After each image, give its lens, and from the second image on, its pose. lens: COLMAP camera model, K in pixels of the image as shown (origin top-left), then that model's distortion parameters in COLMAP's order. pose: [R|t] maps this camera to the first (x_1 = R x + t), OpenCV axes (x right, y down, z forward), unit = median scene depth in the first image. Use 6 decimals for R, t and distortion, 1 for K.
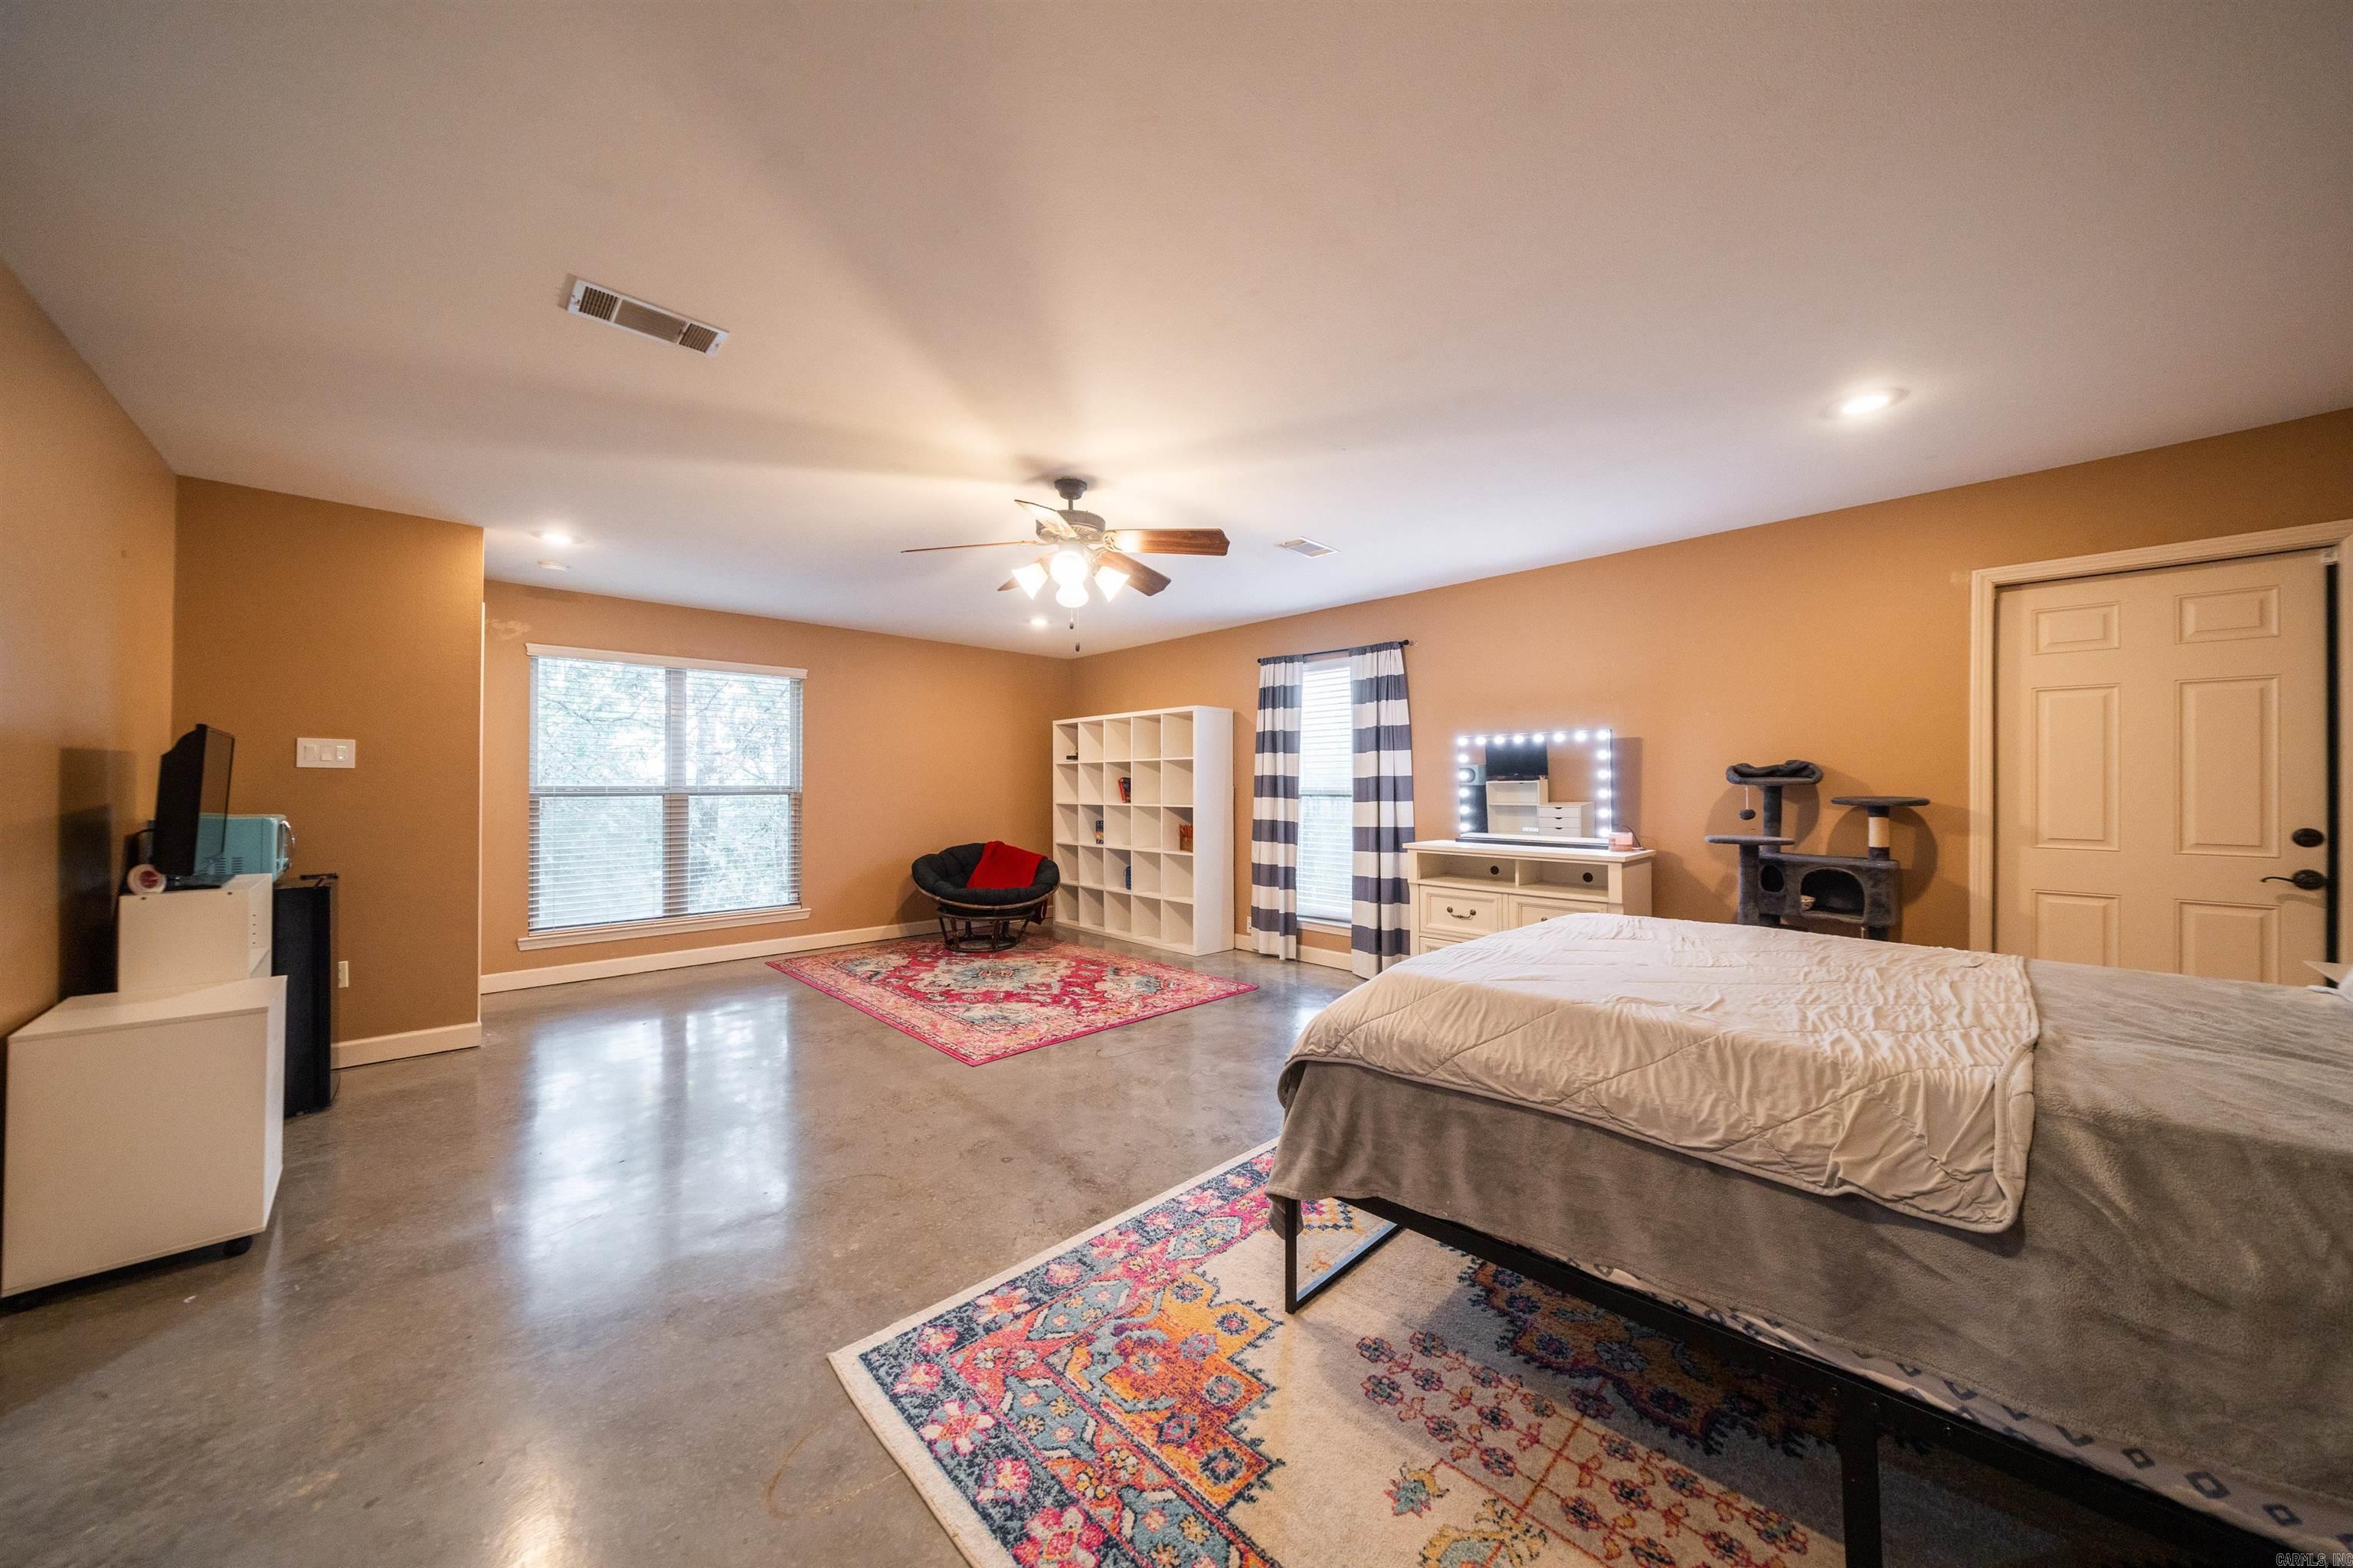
lens RADIAL K [[794.7, 0, 1176.3], [0, 794.7, 785.7], [0, 0, 1]] dist [-0.008625, 0.000221]
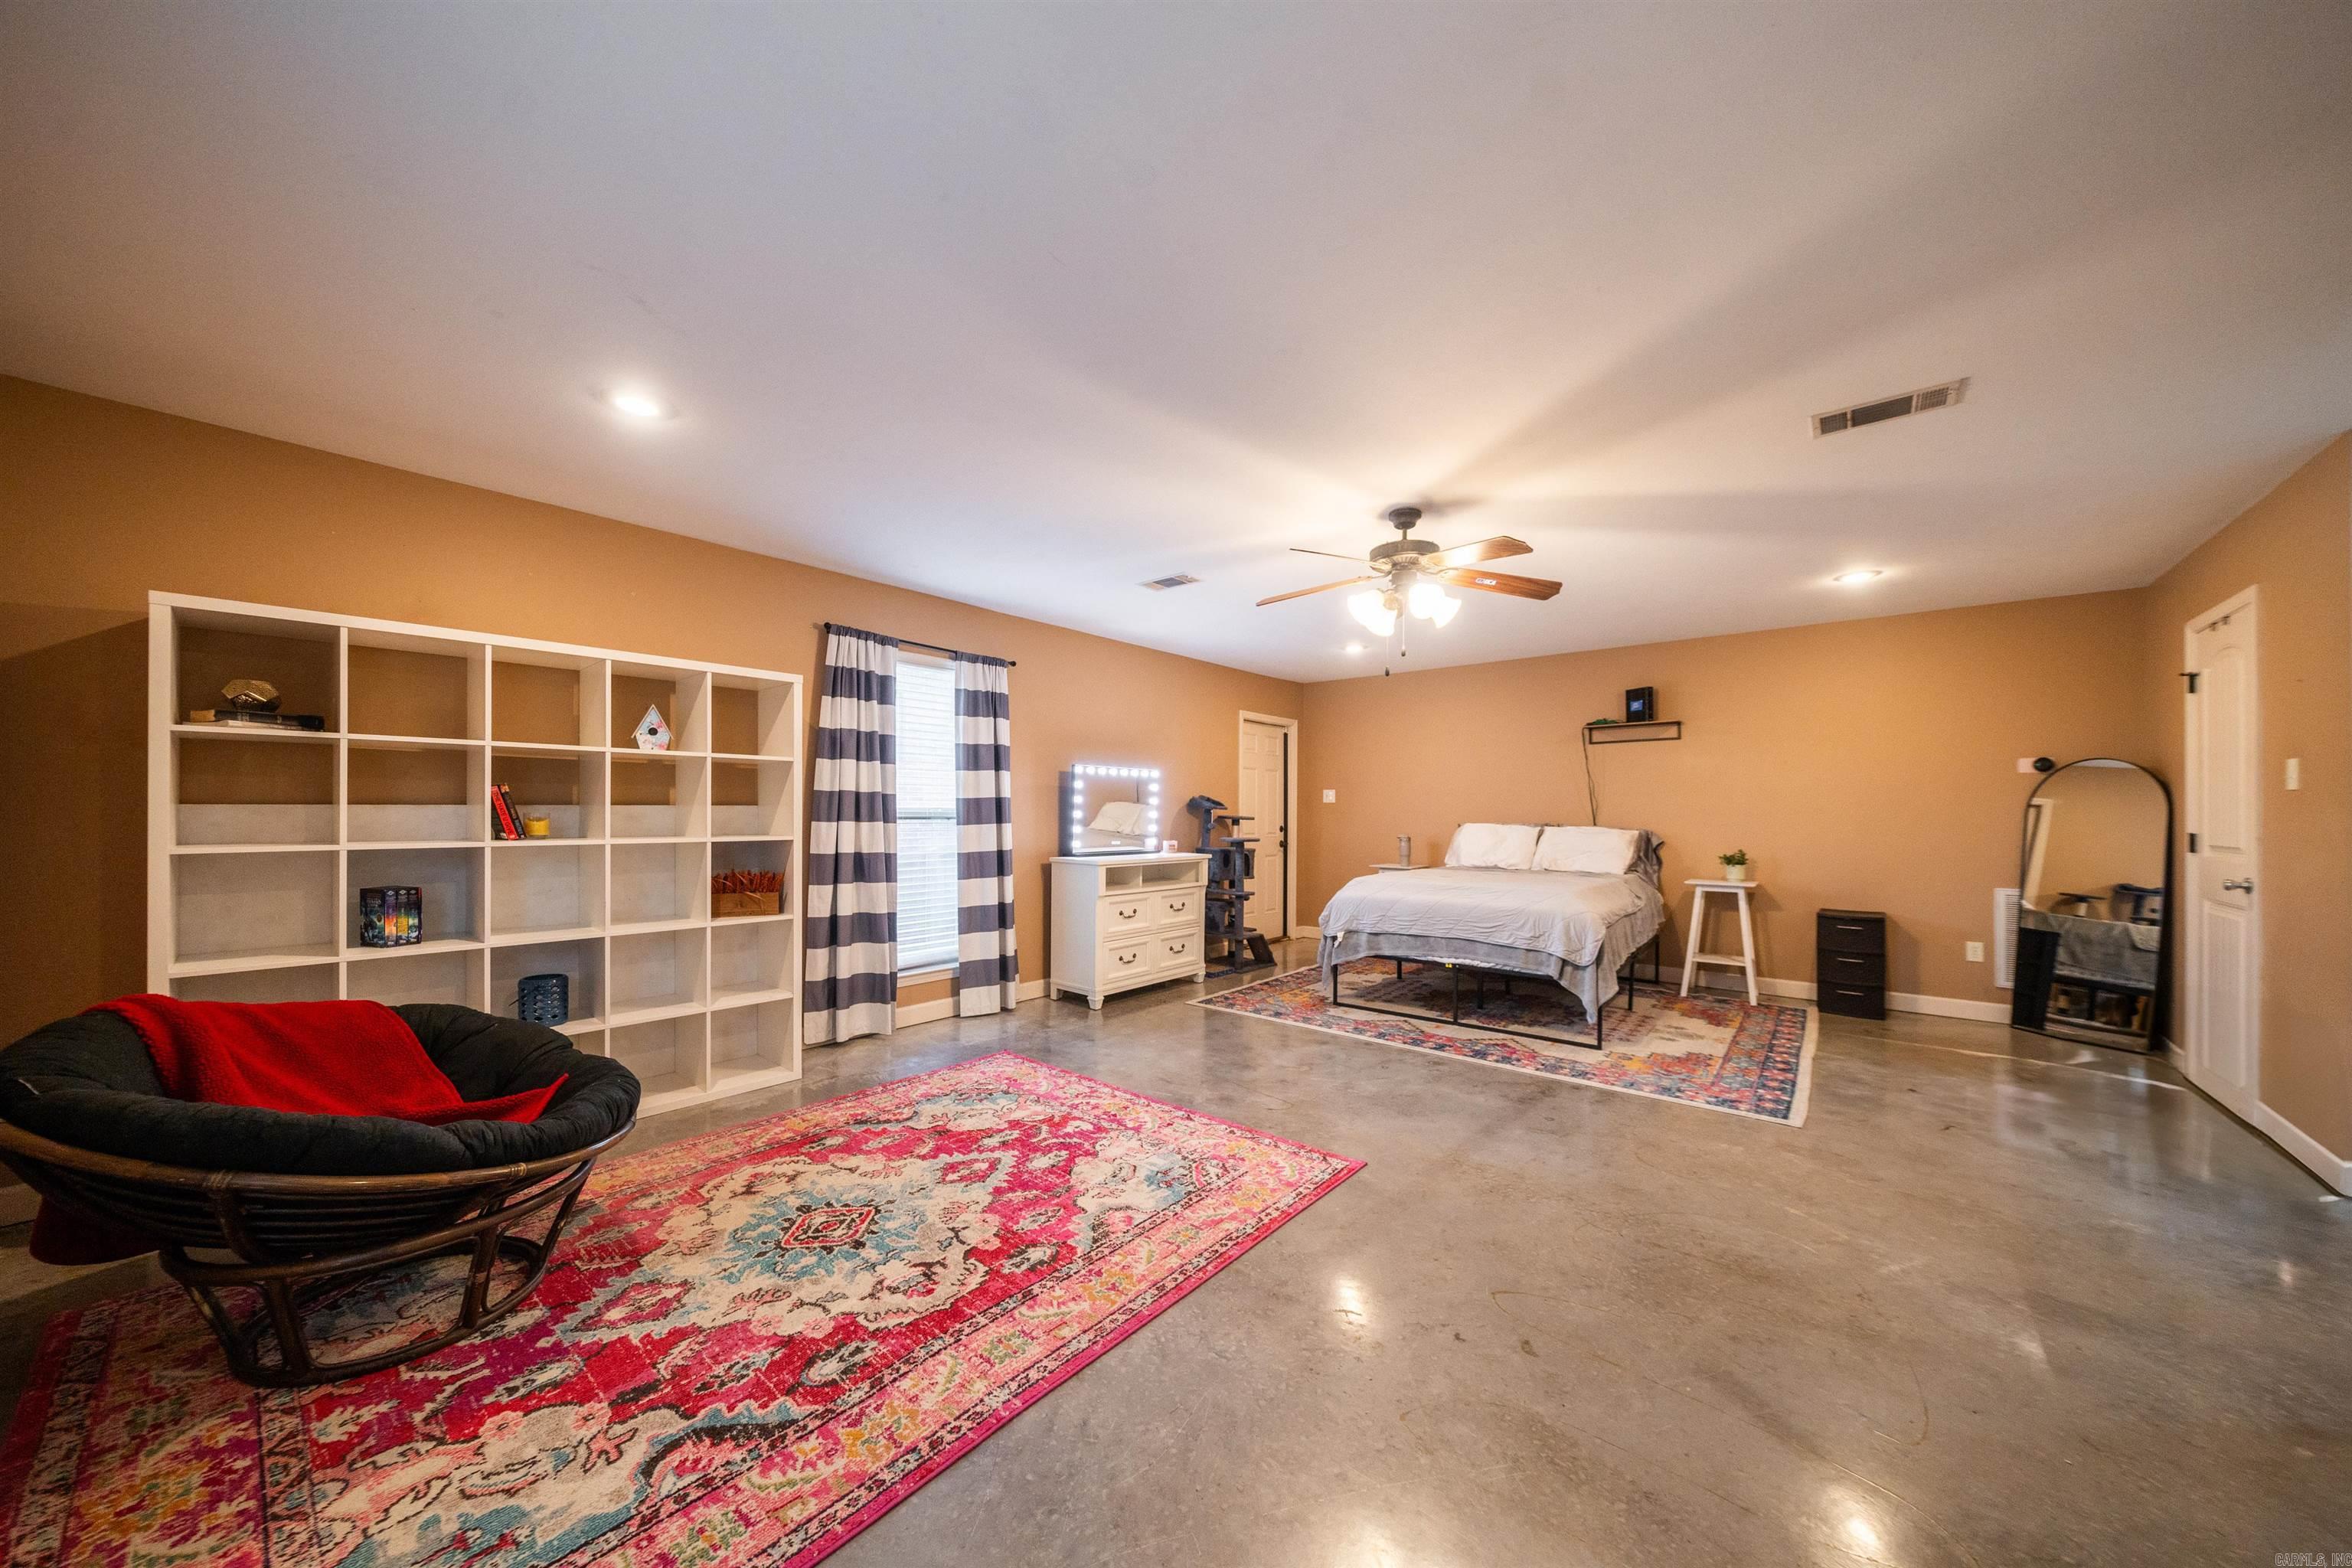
lens RADIAL K [[794.4, 0, 1161.8], [0, 794.4, 814.6], [0, 0, 1]] dist [-0.008625, 0.000221]
pose [[-0.094279, -0.004045, 0.995538, -0.794441], [-0.007451, 0.999967, 0.003357, 0.004794], [-0.995518, -0.007101, -0.094306, 0.997742]]
